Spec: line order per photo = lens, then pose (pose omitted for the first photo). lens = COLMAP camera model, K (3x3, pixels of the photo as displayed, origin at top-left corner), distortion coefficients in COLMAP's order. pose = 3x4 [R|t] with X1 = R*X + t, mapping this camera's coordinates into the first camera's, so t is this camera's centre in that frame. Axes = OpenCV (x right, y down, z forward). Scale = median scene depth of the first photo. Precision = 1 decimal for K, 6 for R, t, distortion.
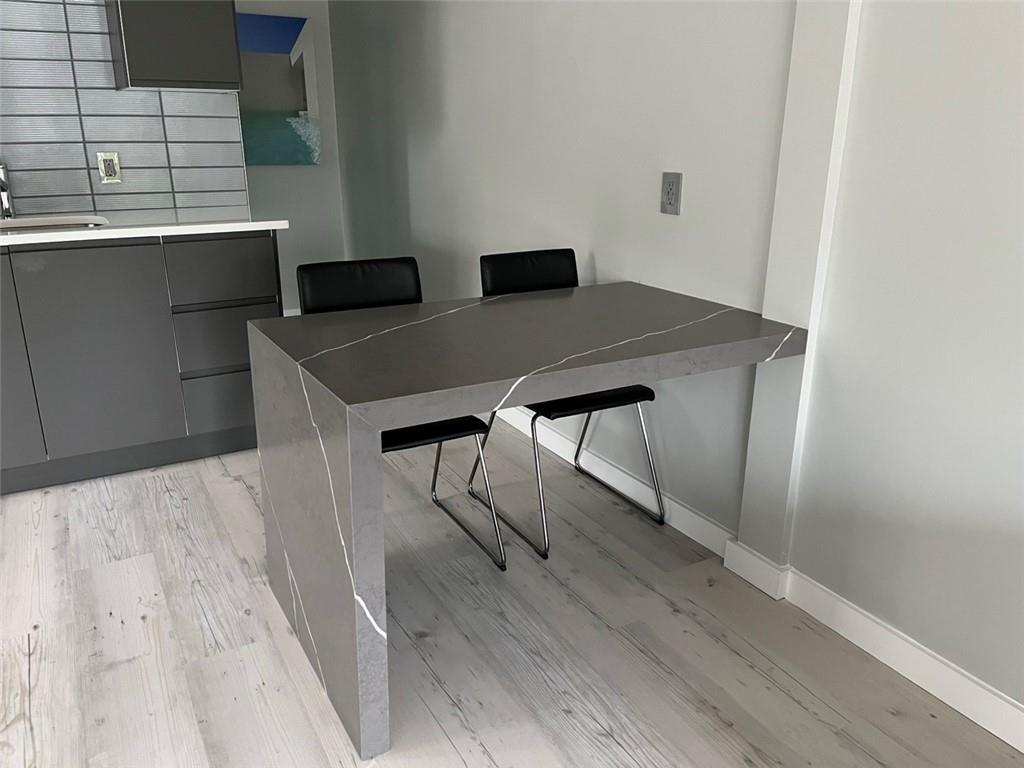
lens RADIAL K [[772.2, 0, 516.2], [0, 772.2, 383.3], [0, 0, 1]] dist [0.067545, -0.089096]
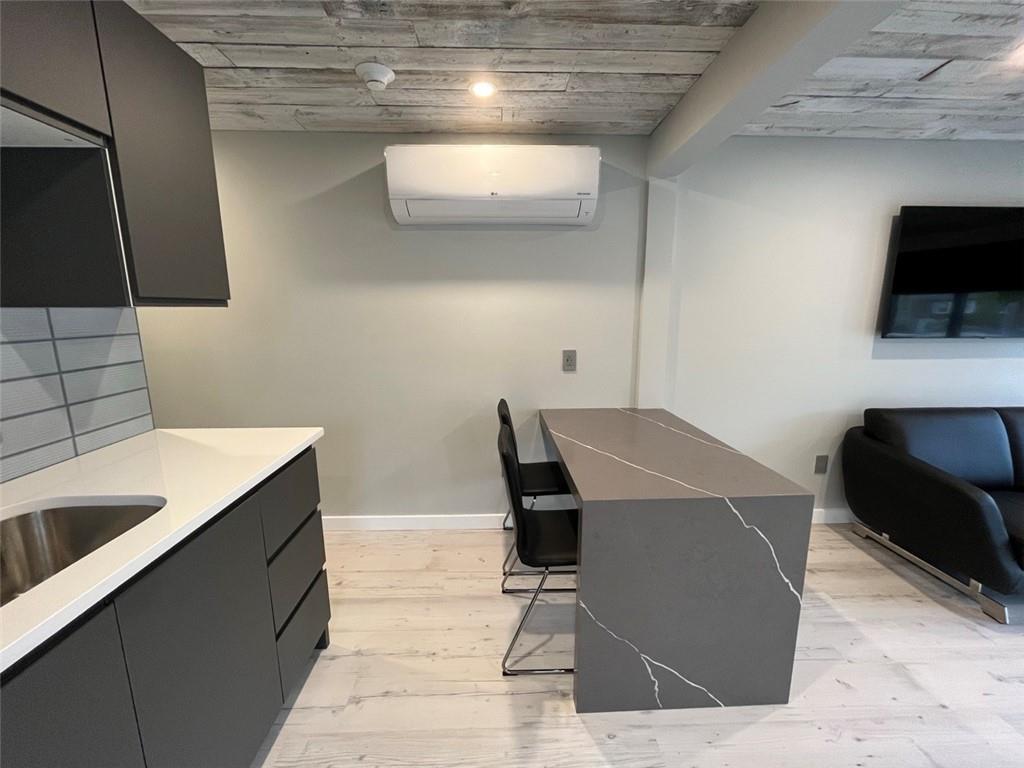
lens RADIAL K [[413.6, 0, 512.1], [0, 413.6, 386.1], [0, 0, 1]] dist [-0.003961, 0.000201]
pose [[0.476448, -0.165949, 0.863399, -0.642916], [0.280512, 0.959394, 0.029605, -0.209310], [-0.833253, 0.228089, 0.503652, 0.503642]]
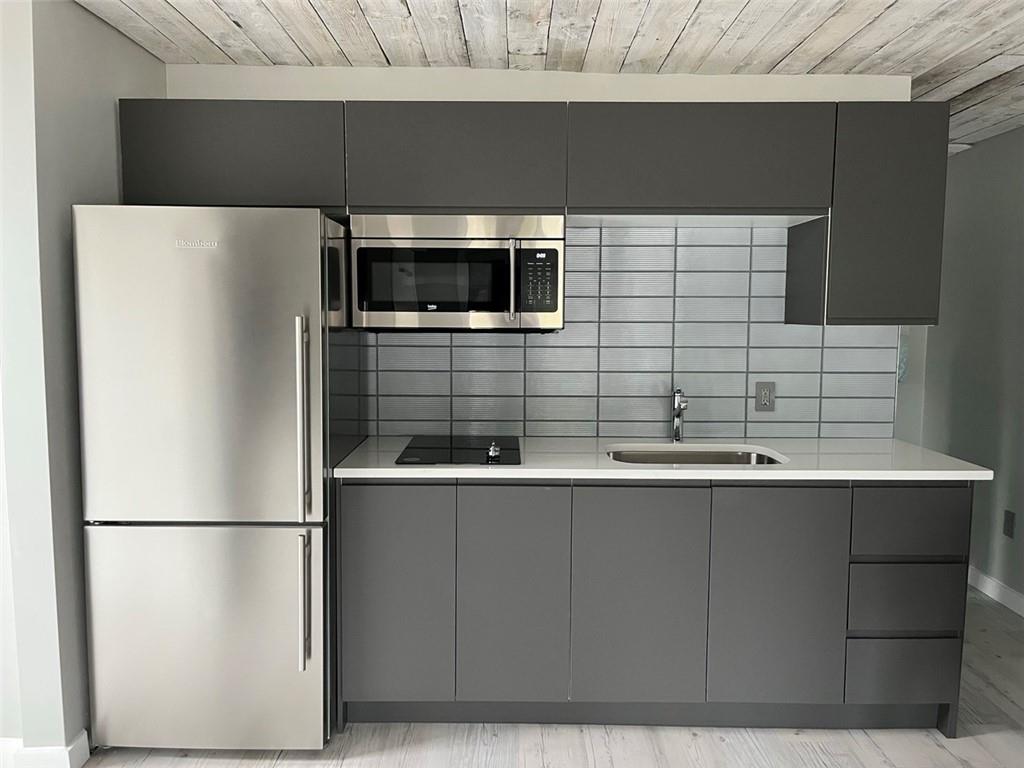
lens RADIAL K [[772.2, 0, 512.5], [0, 772.2, 388.1], [0, 0, 1]] dist [0.067545, -0.089096]
pose [[0.864369, 0.047927, -0.500569, -0.326303], [-0.156964, 0.971425, -0.178032, -0.062403], [0.477733, 0.232457, 0.847193, -0.003127]]
